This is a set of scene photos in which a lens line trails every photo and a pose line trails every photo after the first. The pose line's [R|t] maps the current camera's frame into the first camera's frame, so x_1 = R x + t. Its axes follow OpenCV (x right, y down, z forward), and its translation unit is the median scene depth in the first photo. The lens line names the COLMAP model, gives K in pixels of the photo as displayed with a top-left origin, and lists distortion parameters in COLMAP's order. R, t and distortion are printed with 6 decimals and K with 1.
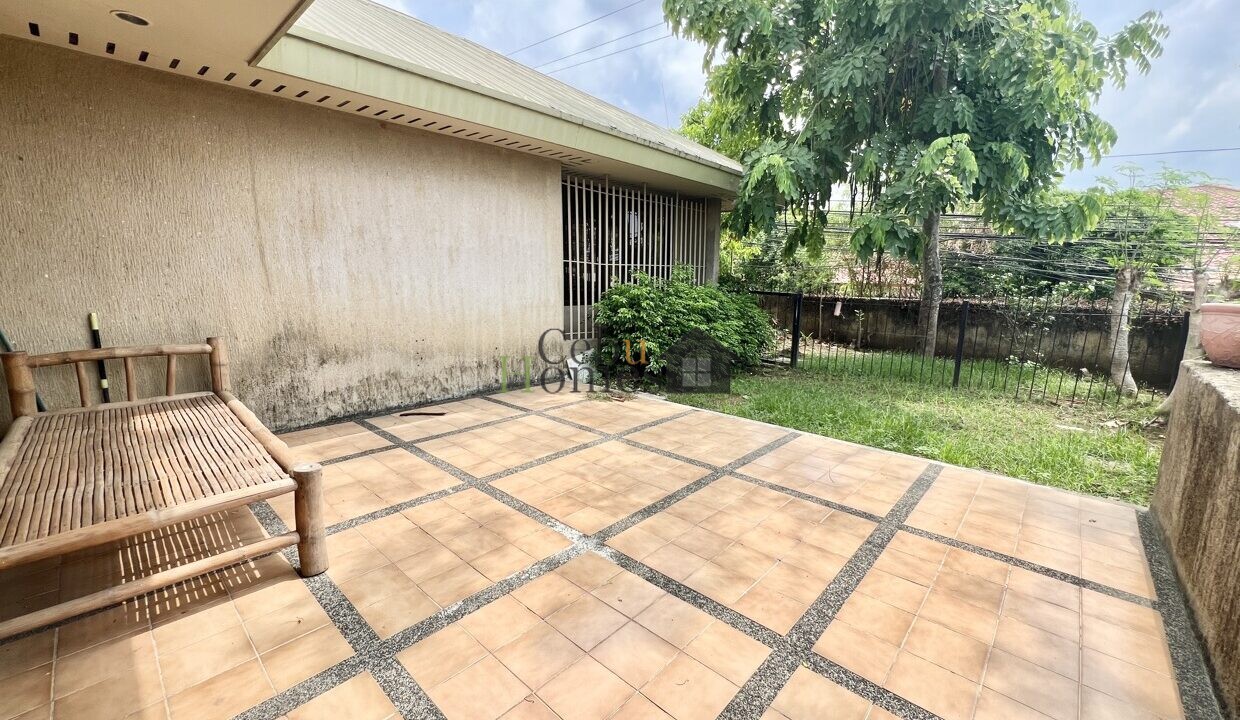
lens RADIAL K [[495.1, 0, 617.7], [0, 495.1, 356.2], [0, 0, 1]] dist [-0.001393, 0.000246]
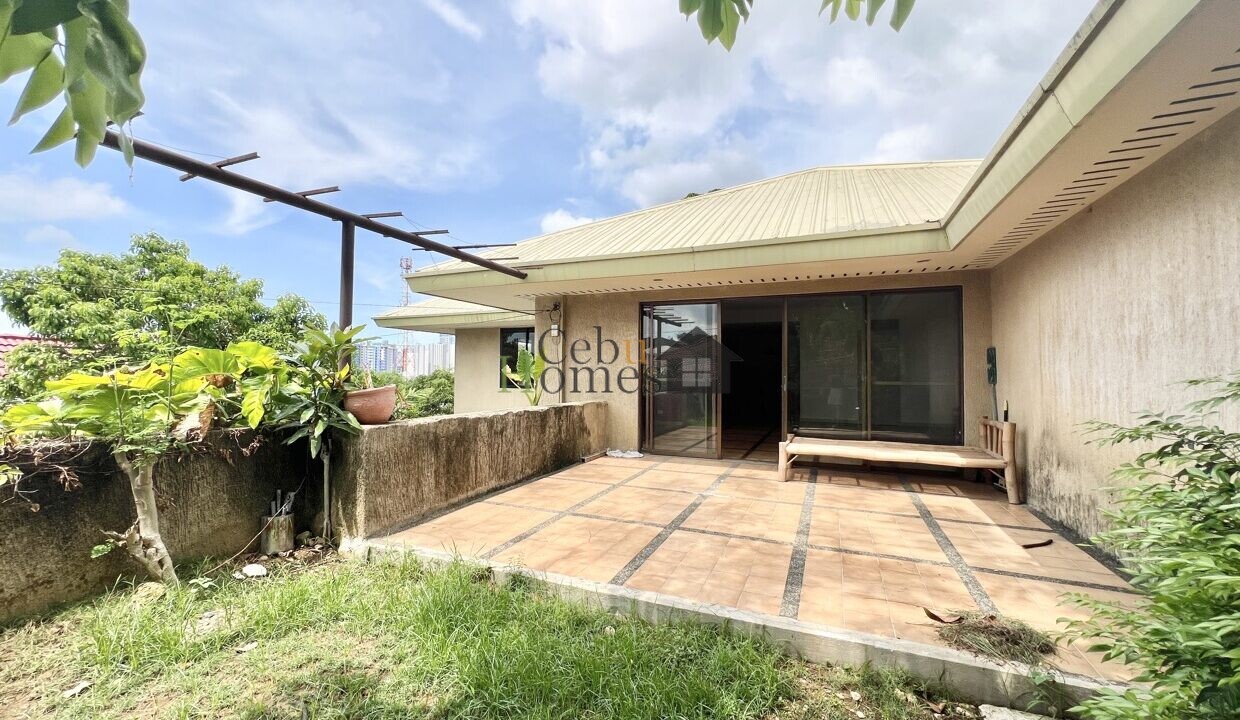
lens RADIAL K [[495.1, 0, 619.7], [0, 495.1, 359.0], [0, 0, 1]] dist [-0.001393, 0.000246]
pose [[-0.940610, -0.025010, -0.338566, 0.666667], [-0.070231, 0.990044, 0.121982, -0.289507], [0.332144, 0.138515, -0.933003, 1.784429]]
